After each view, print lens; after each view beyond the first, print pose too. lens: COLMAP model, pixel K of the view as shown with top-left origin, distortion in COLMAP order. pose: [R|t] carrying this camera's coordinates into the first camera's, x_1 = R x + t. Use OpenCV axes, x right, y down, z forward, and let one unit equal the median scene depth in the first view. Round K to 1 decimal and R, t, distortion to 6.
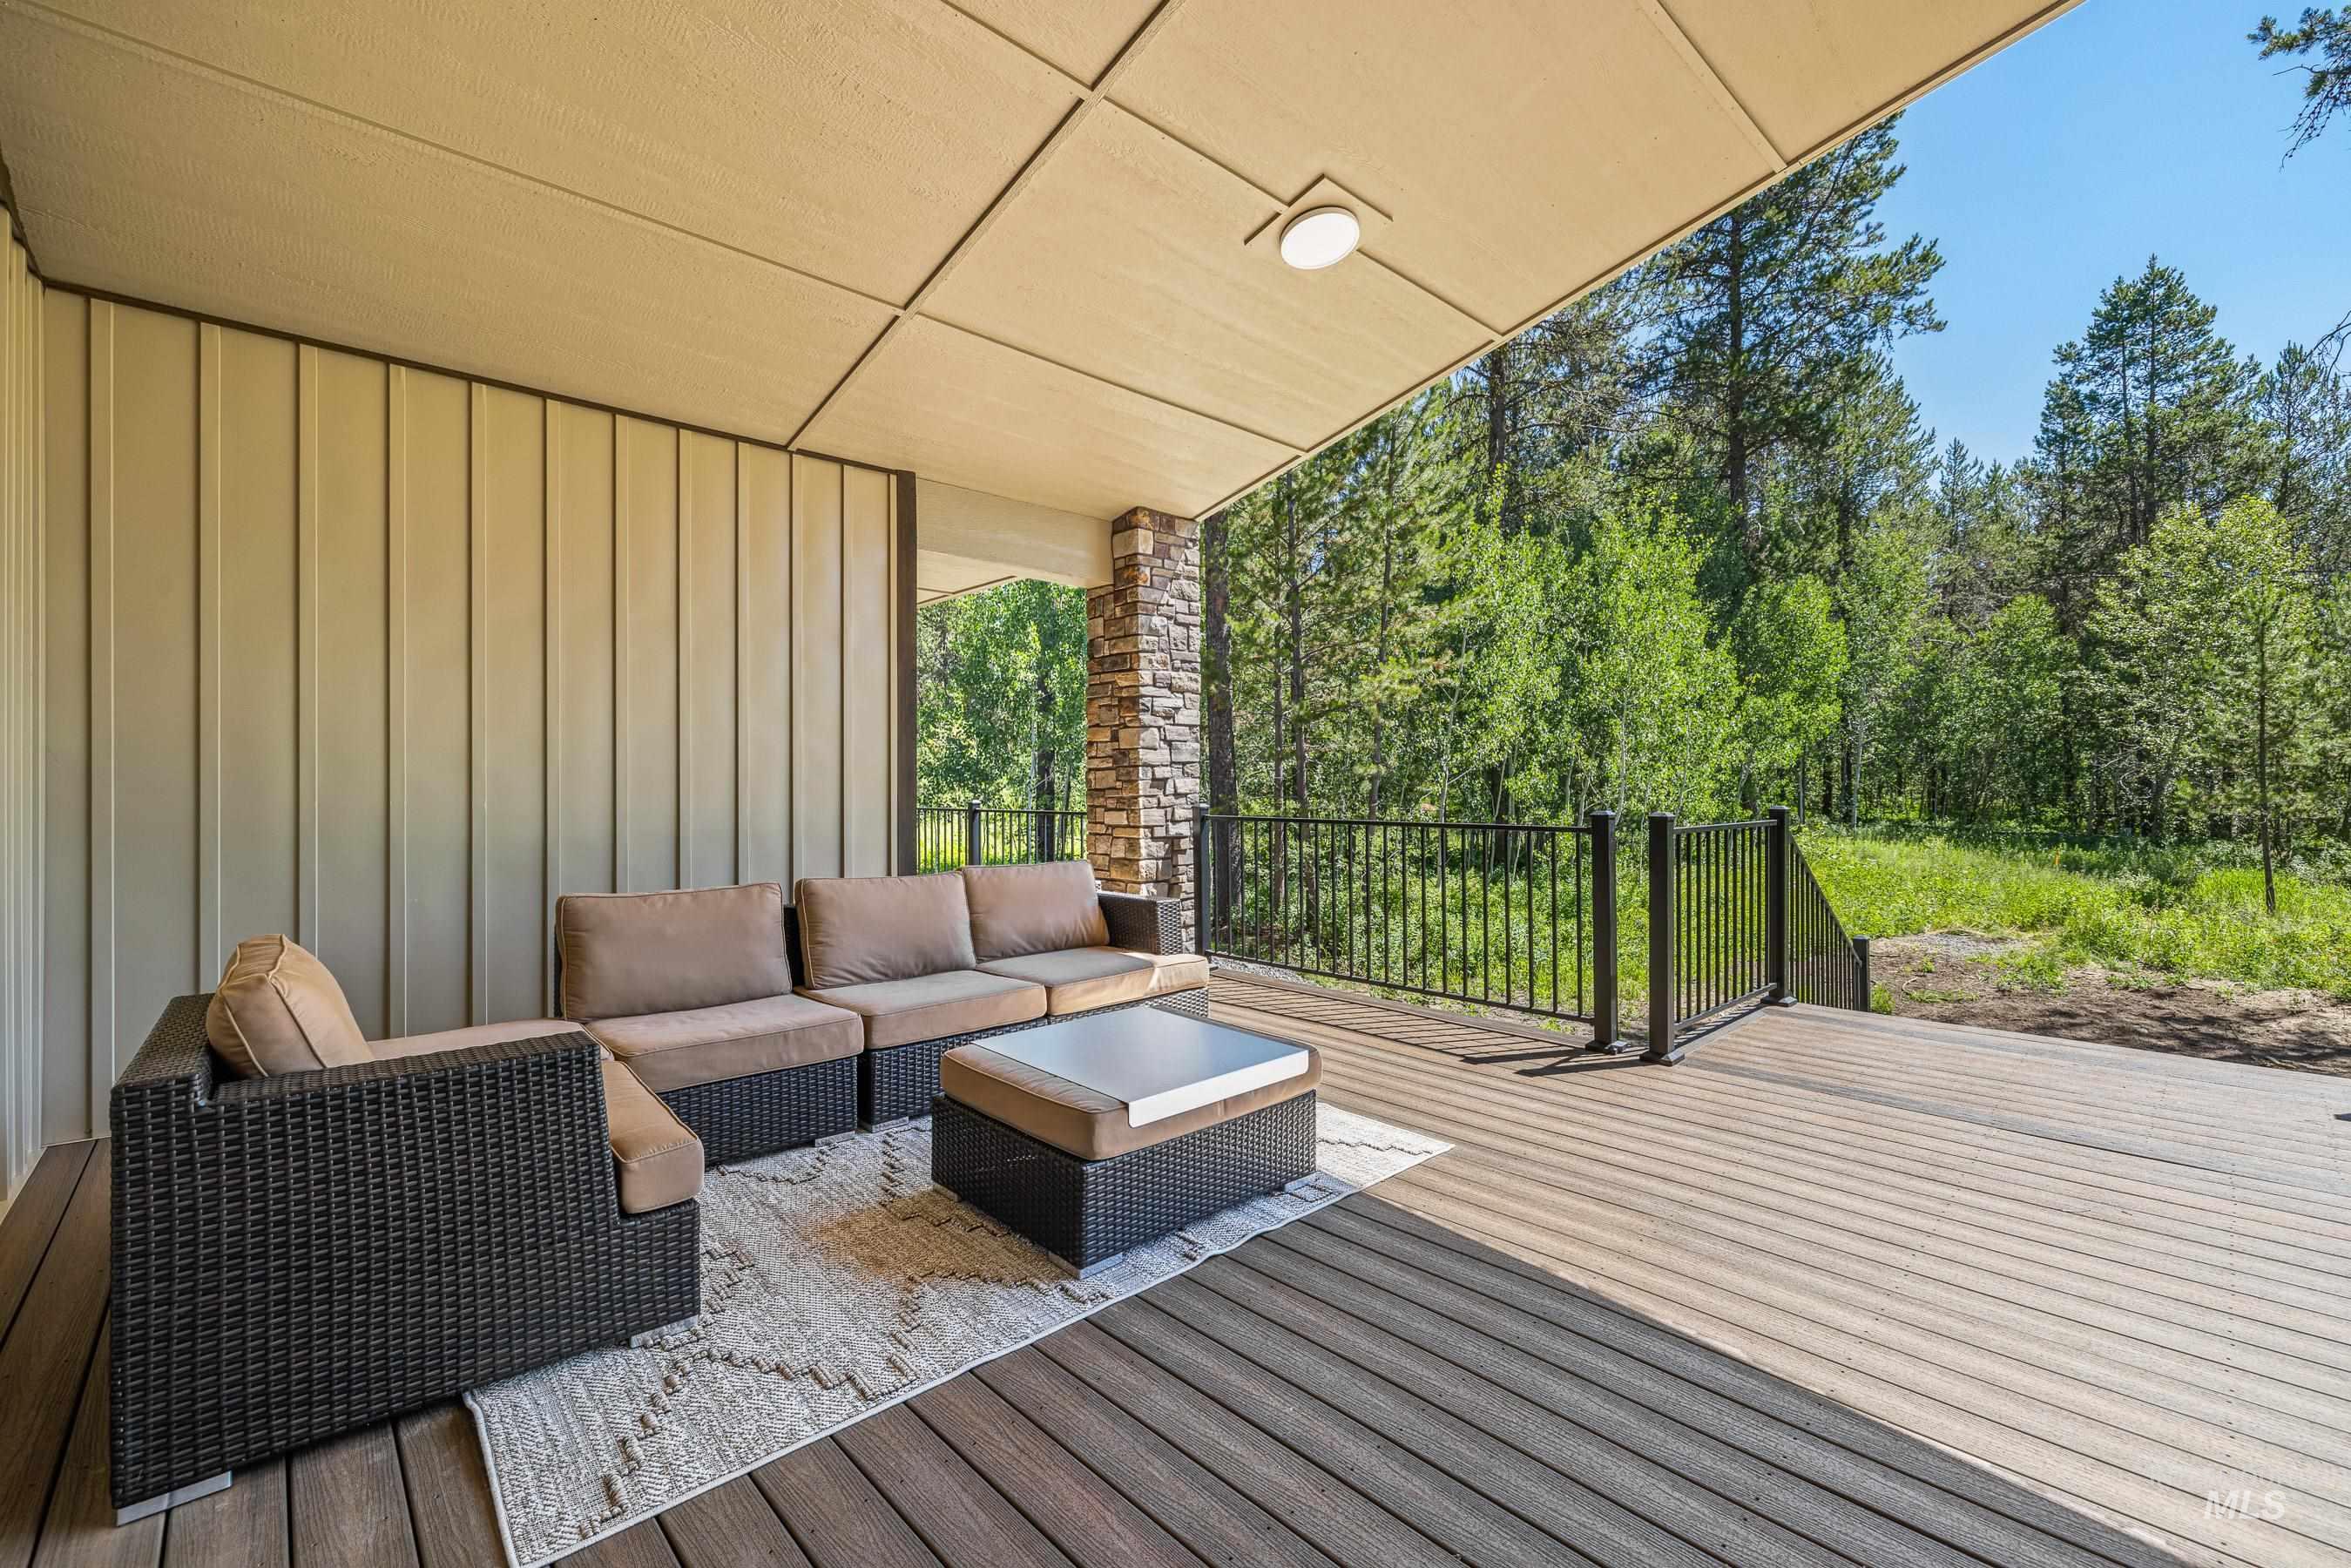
lens RADIAL K [[997.5, 0, 1175.3], [0, 997.5, 782.3], [0, 0, 1]] dist [-0.002038, -0.000502]
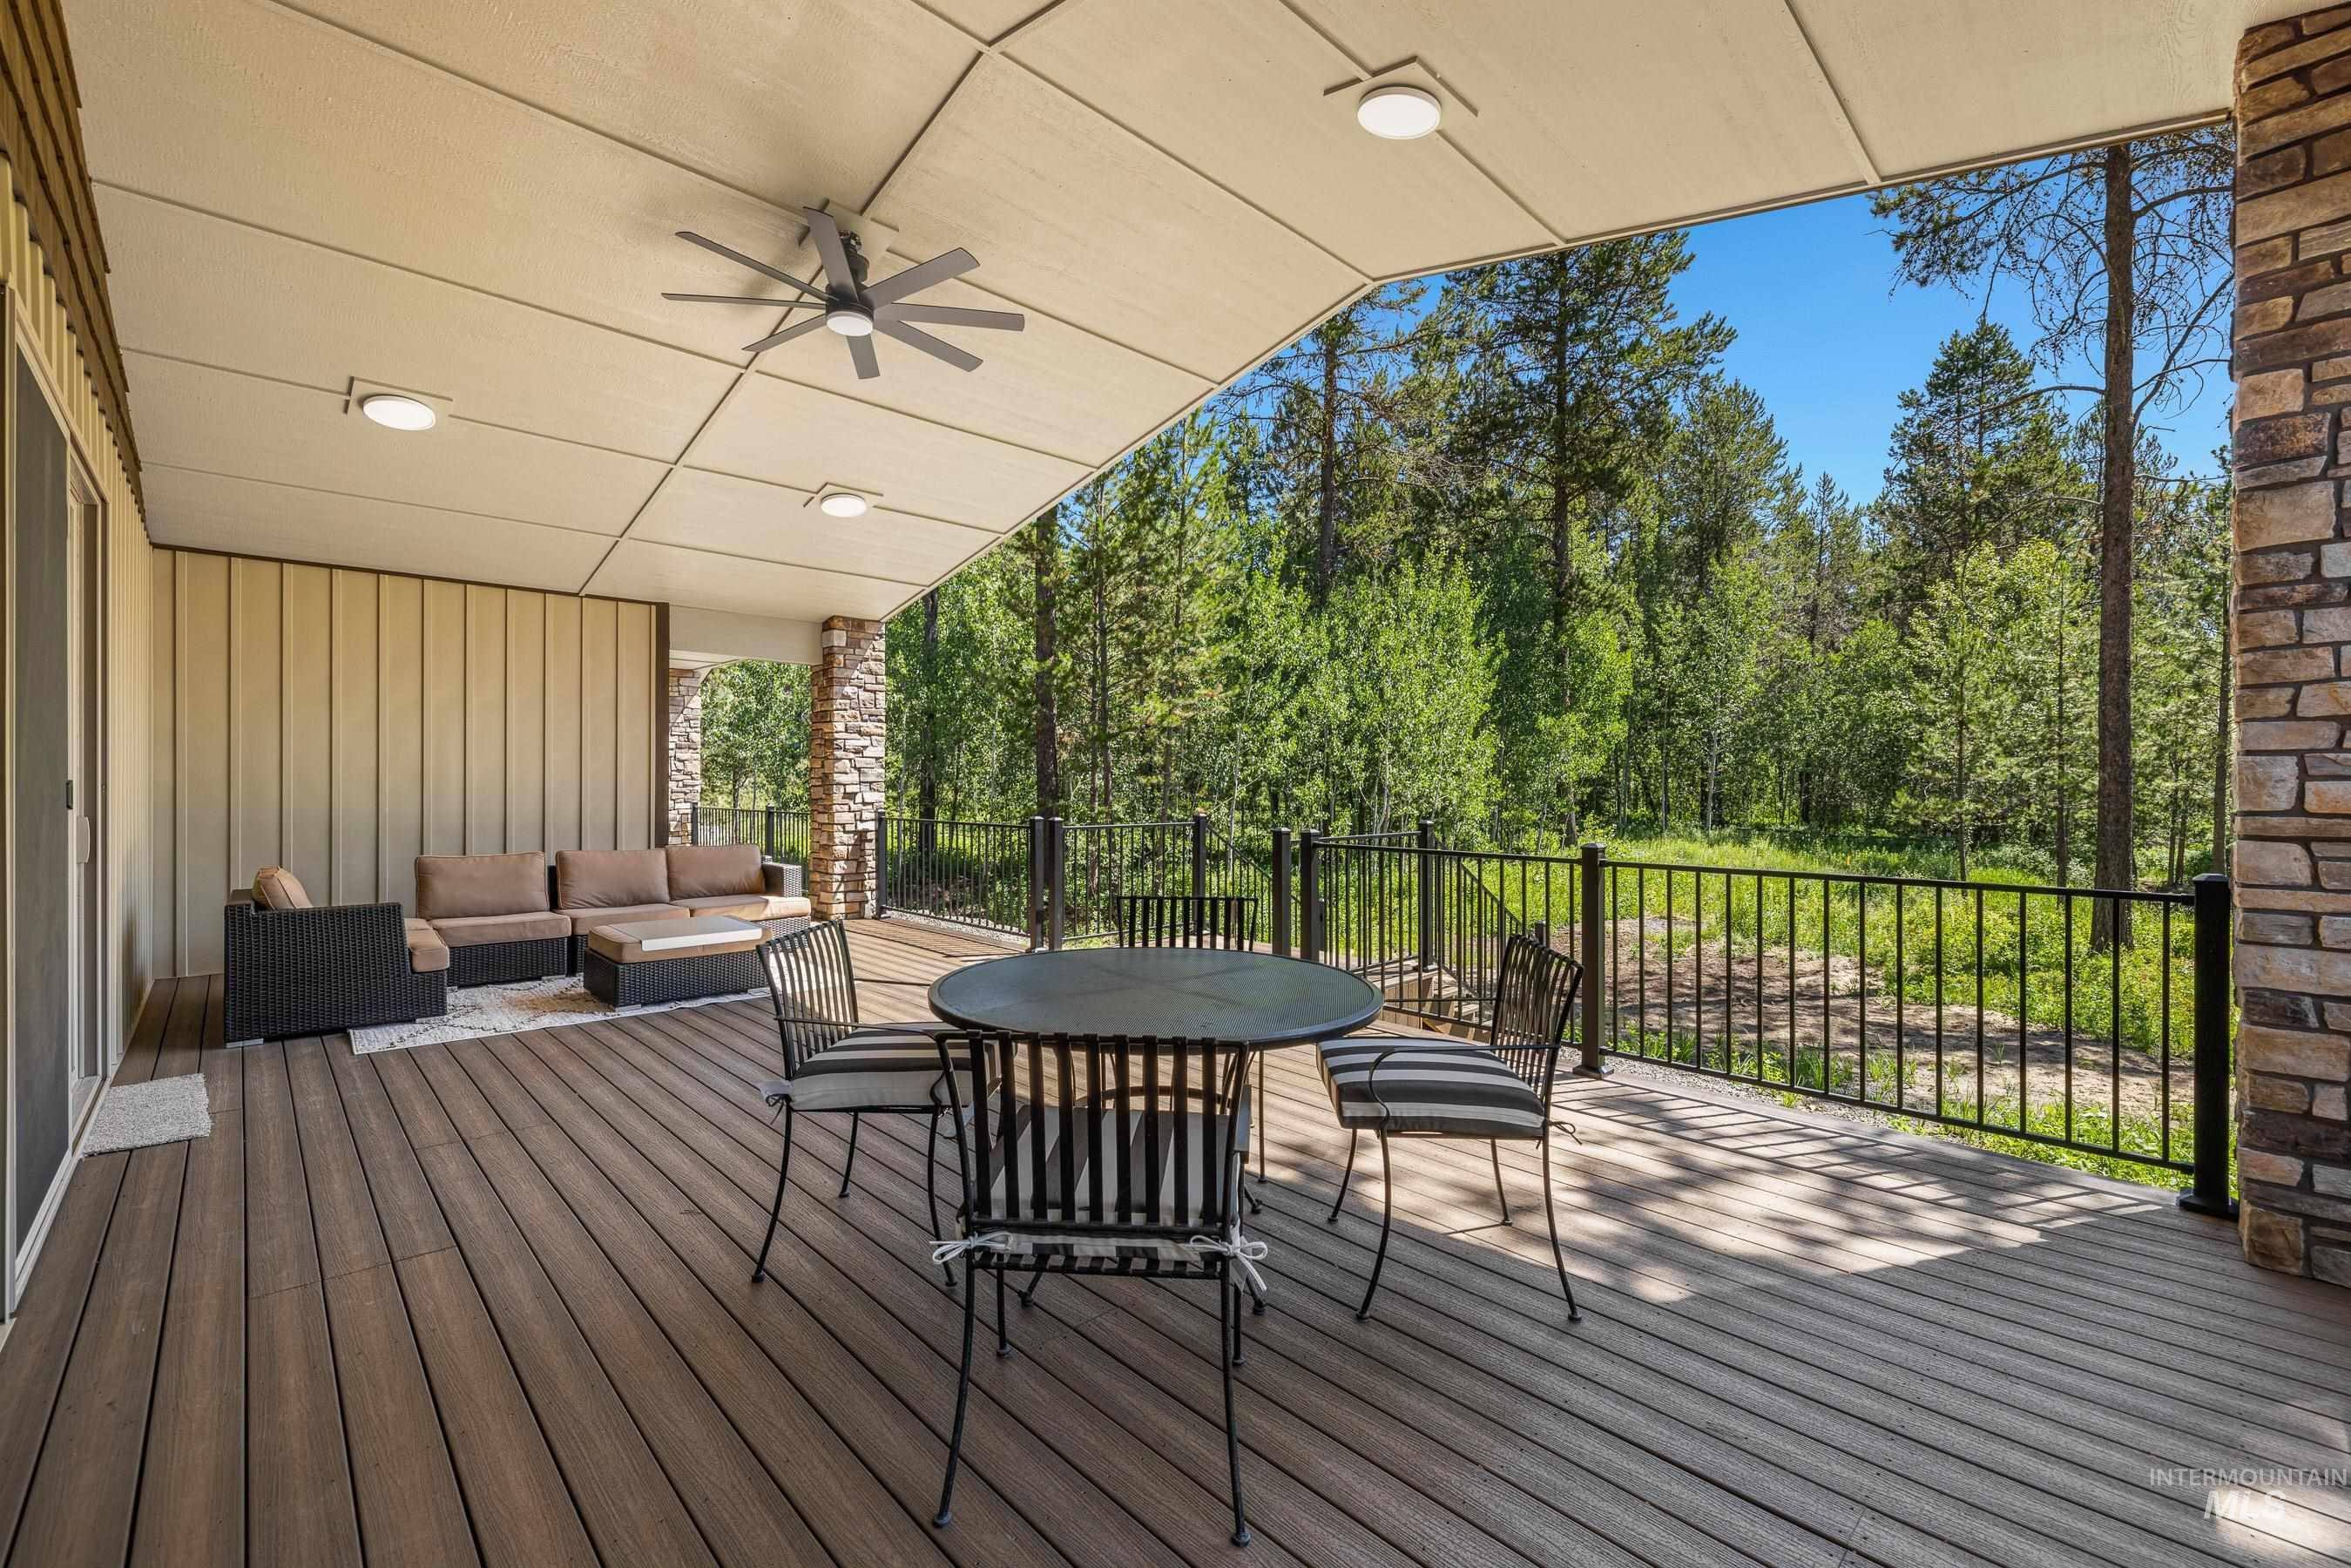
lens RADIAL K [[997.5, 0, 1177.1], [0, 997.5, 789.7], [0, 0, 1]] dist [-0.002038, -0.000502]
pose [[0.999821, 0.008173, 0.017053, 0.451340], [-0.008326, 0.999926, 0.008906, -0.025678], [-0.016979, -0.009046, 0.999815, -0.527587]]
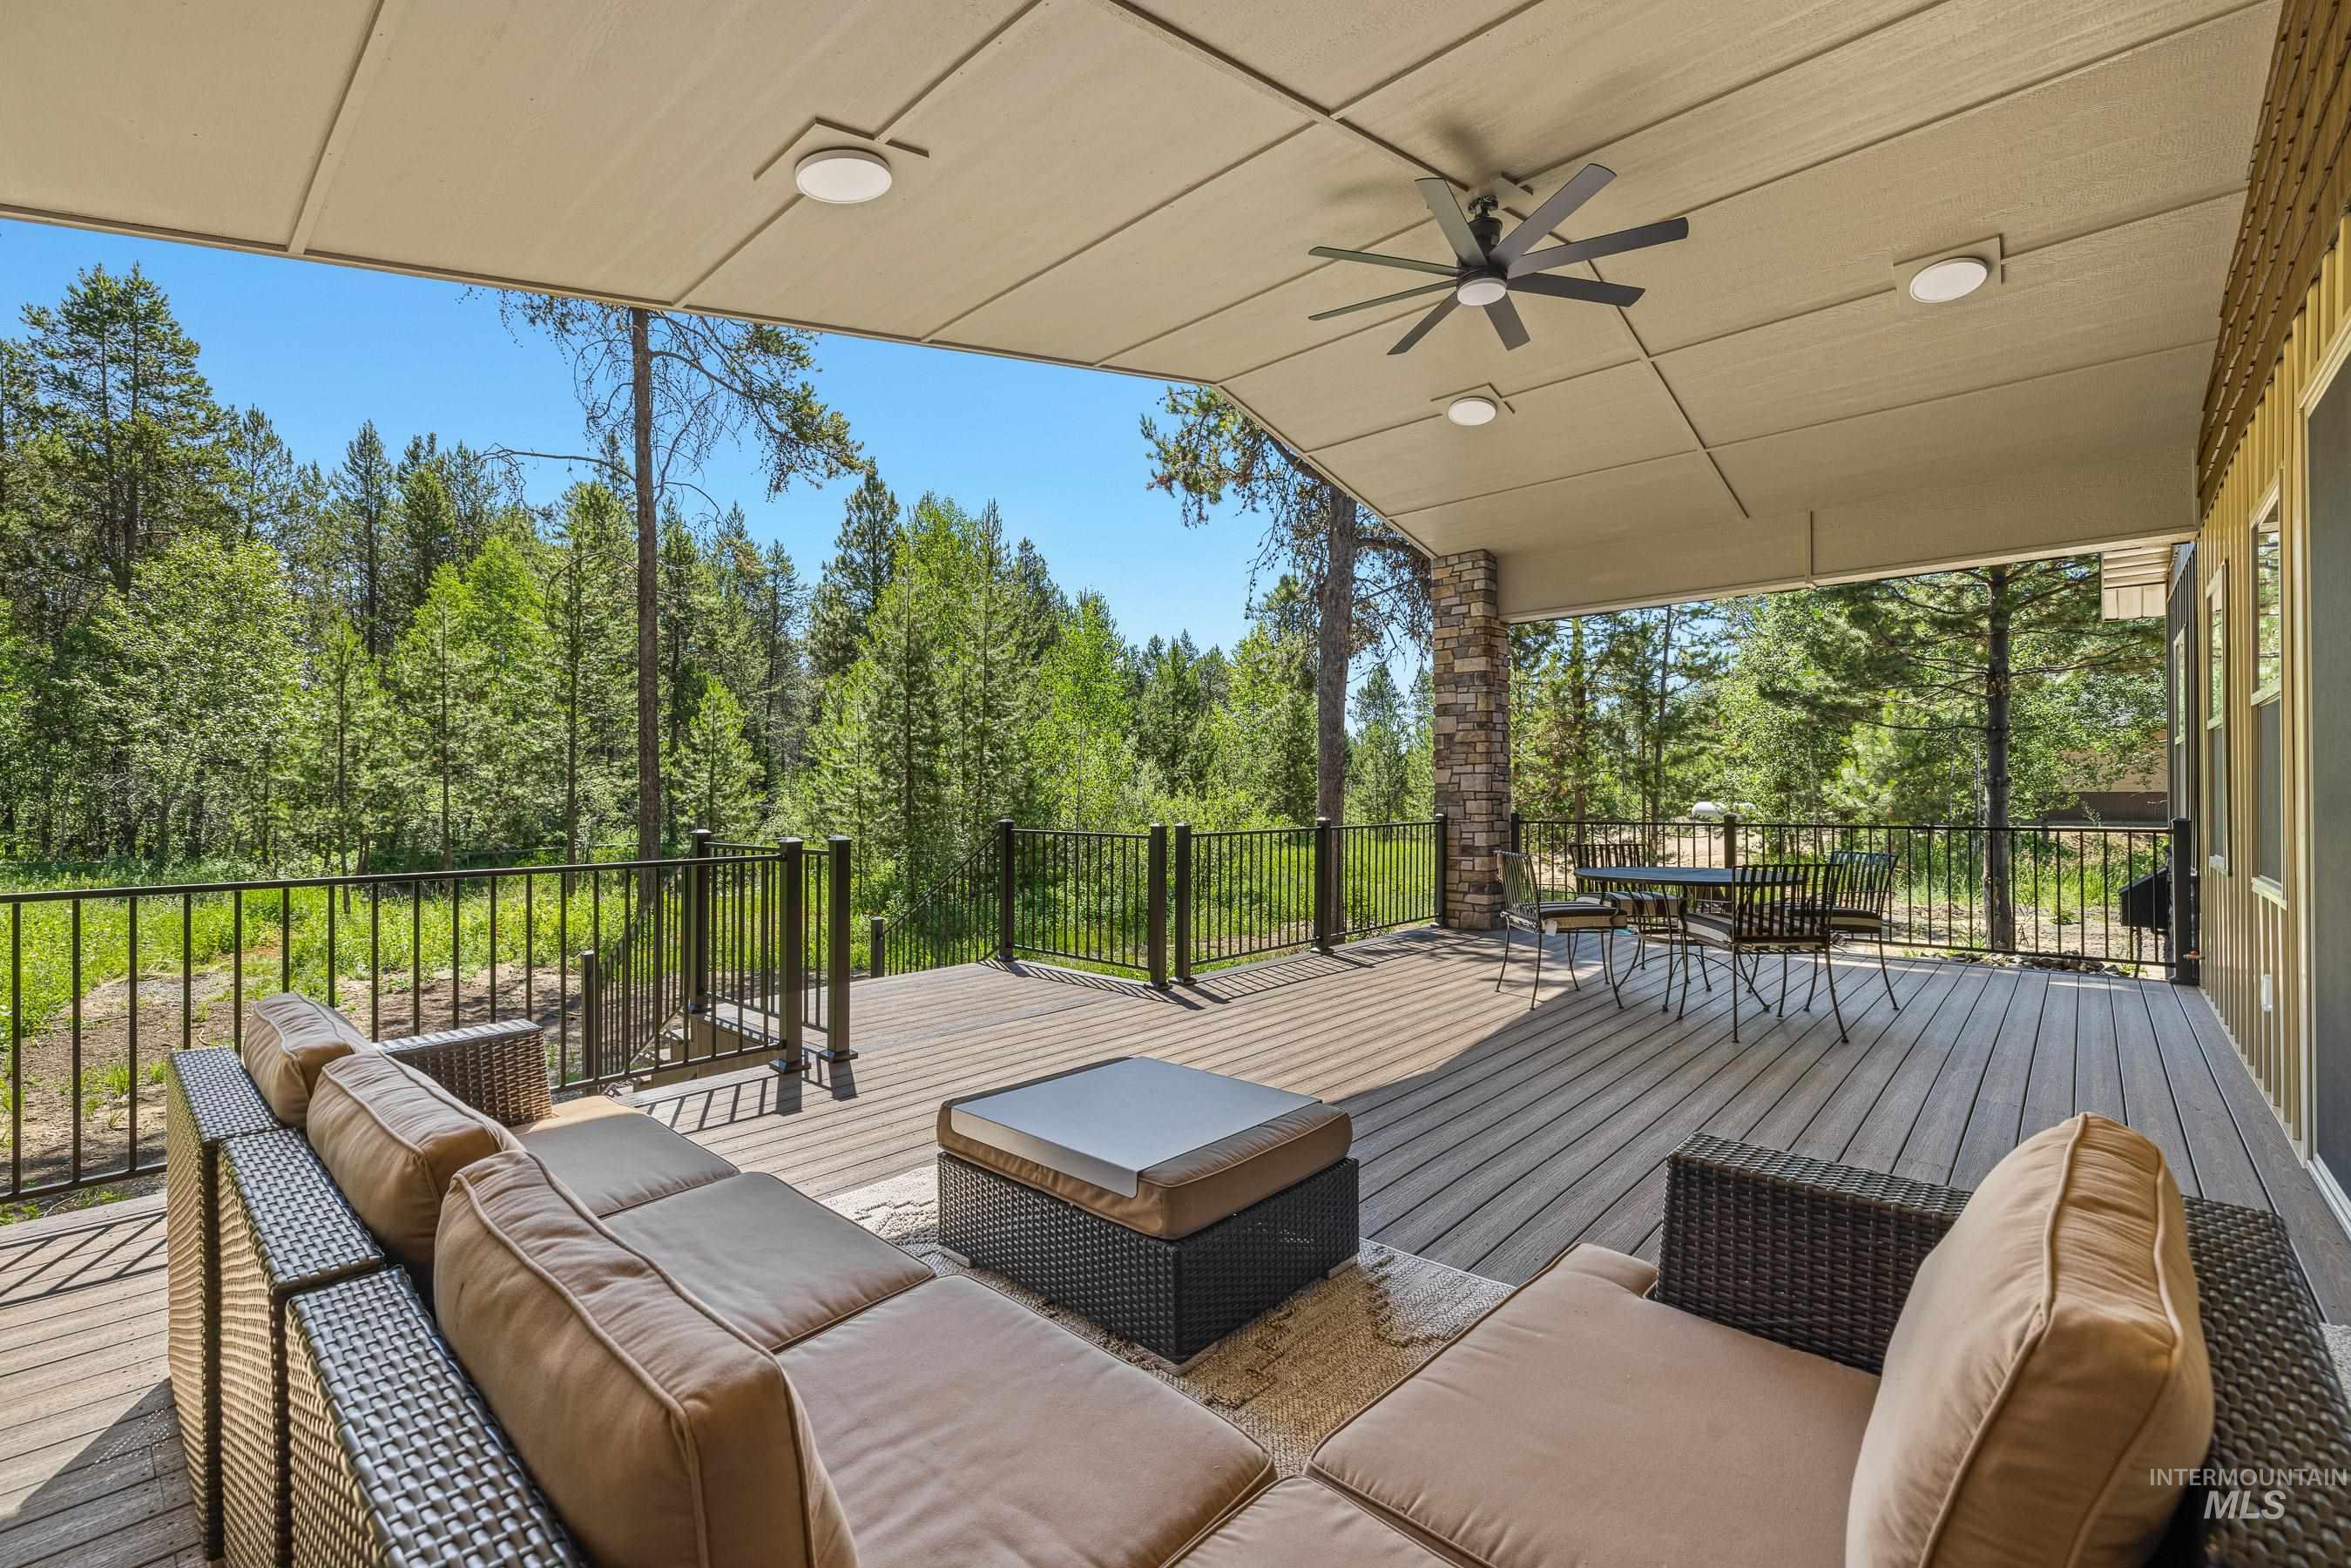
lens RADIAL K [[997.5, 0, 1176.0], [0, 997.5, 787.5], [0, 0, 1]] dist [-0.002038, -0.000502]
pose [[-0.098800, 0.010288, 0.995054, -0.462667], [0.004278, 0.999942, -0.009914, -0.008186], [-0.995098, 0.003277, -0.098838, 0.508994]]
